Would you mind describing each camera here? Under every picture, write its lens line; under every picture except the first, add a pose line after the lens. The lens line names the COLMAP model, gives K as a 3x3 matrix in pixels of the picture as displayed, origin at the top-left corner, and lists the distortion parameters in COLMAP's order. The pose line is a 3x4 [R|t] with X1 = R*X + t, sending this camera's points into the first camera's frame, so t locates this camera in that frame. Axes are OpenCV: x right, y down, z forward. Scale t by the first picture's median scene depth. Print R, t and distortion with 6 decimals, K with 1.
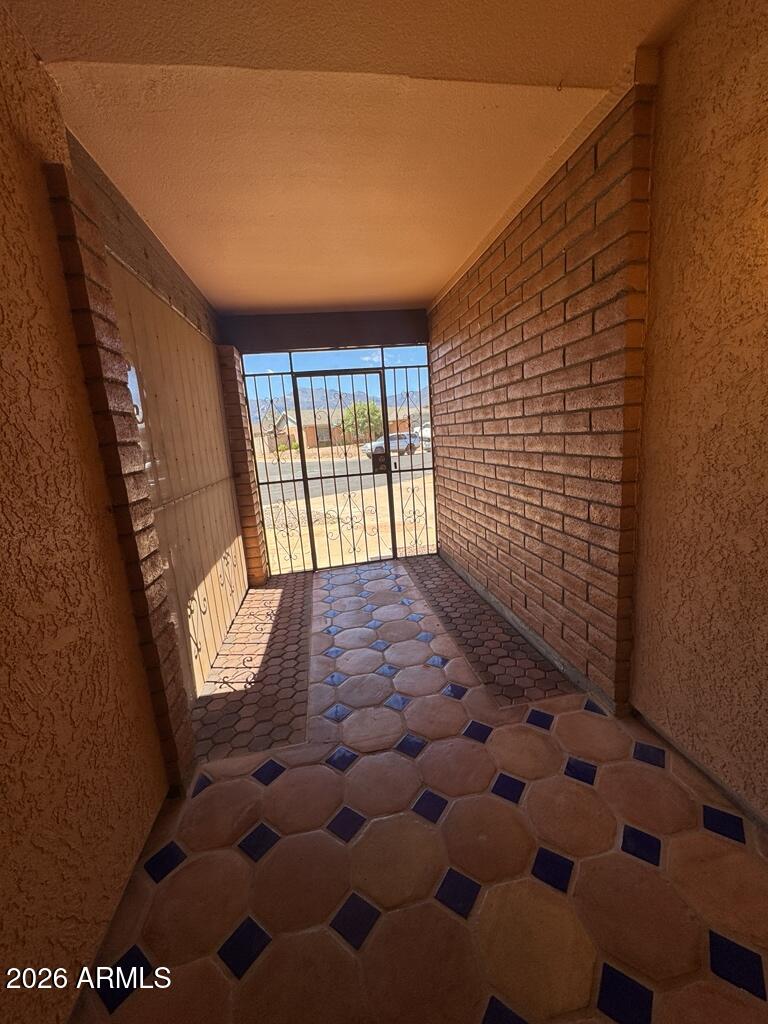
lens RADIAL K [[412.2, 0, 384.1], [0, 412.2, 512.3], [0, 0, 1]] dist [-0.002582, -0.000336]
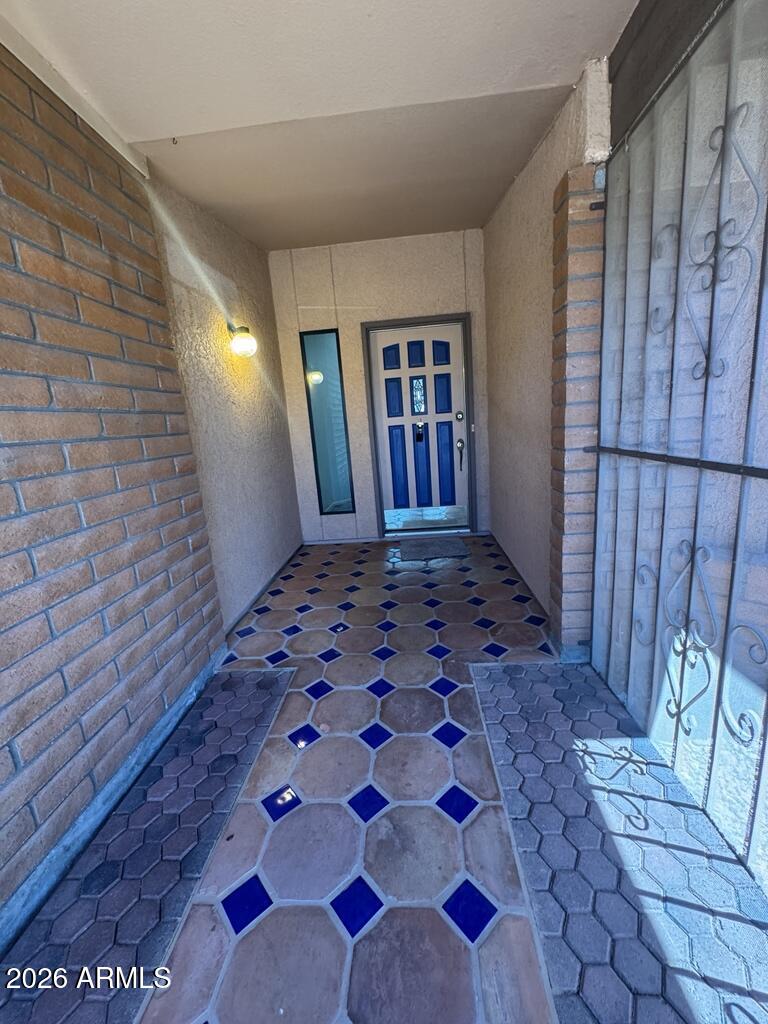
lens RADIAL K [[412.2, 0, 377.8], [0, 412.2, 510.3], [0, 0, 1]] dist [-0.002582, -0.000336]
pose [[-0.962476, 0.094499, 0.254381, -0.301388], [0.184371, 0.915544, 0.357473, -0.324355], [-0.199116, 0.390959, -0.898612, 2.102371]]
